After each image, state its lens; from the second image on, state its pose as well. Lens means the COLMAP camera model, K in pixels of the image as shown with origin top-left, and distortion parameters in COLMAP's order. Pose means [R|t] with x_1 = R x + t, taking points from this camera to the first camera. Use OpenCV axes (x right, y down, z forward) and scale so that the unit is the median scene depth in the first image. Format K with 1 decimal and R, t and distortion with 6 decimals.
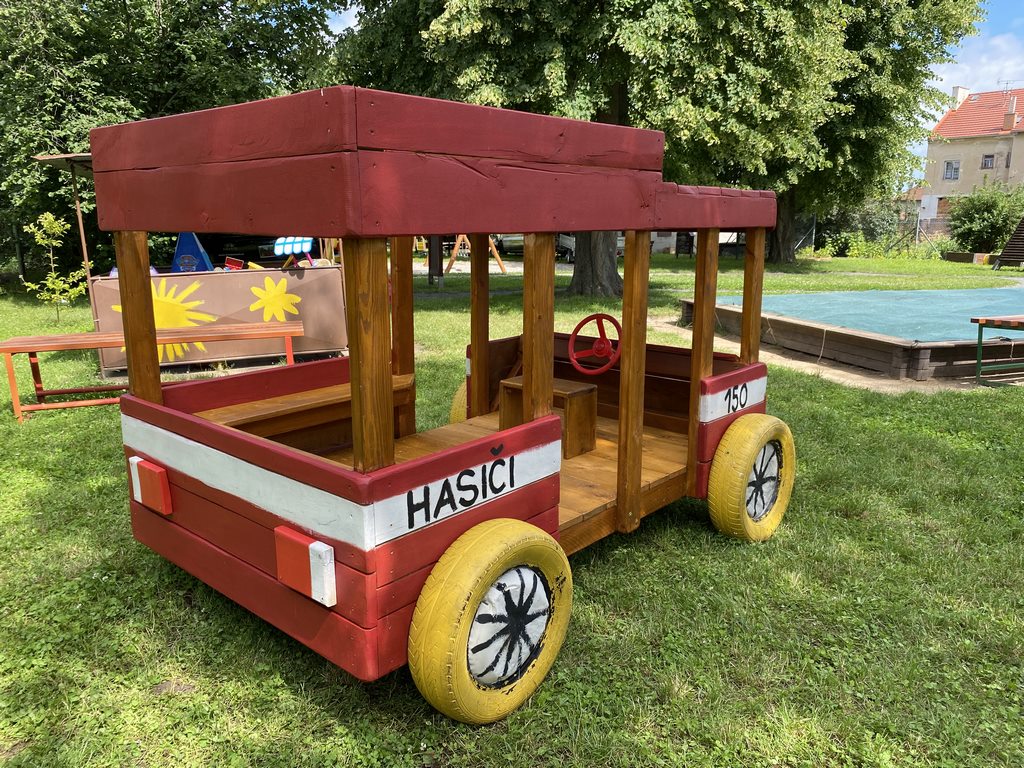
lens RADIAL K [[785.0, 0, 512.0], [0, 785.0, 384.0], [0, 0, 1]] dist [0.000243, -0.007616]
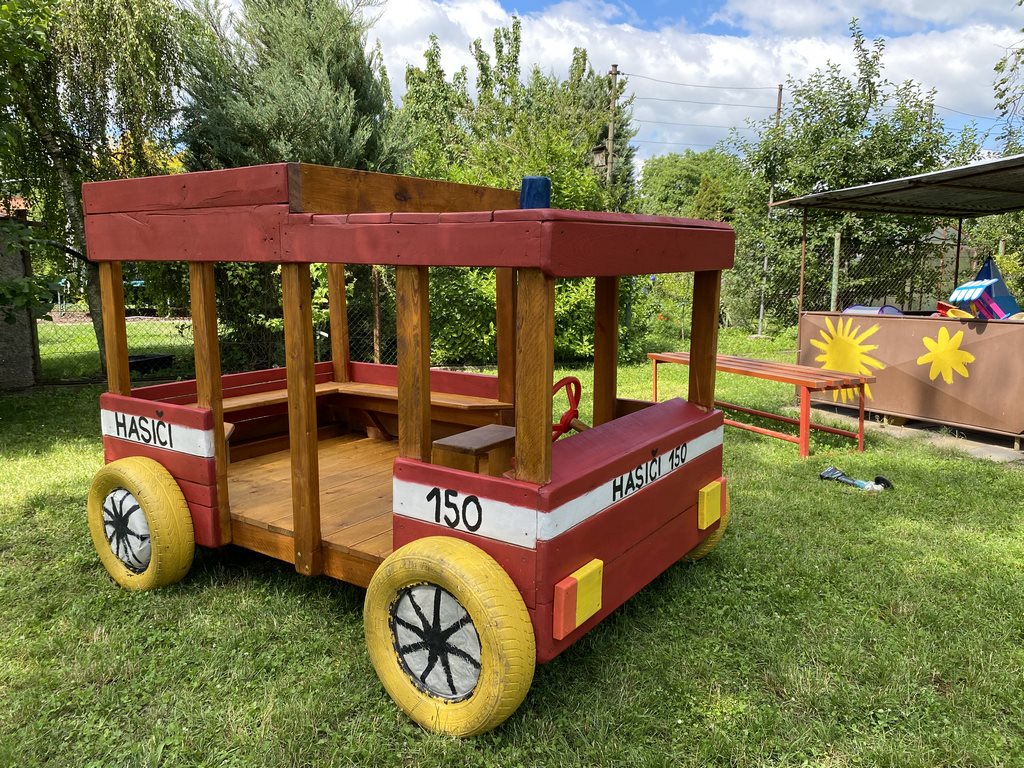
lens RADIAL K [[785.0, 0, 512.0], [0, 785.0, 384.0], [0, 0, 1]] dist [0.000243, -0.007616]
pose [[0.122460, 0.159735, -0.979535, 1.424593], [-0.210551, 0.968679, 0.131642, -0.285407], [0.969882, 0.190121, 0.152257, 1.377420]]
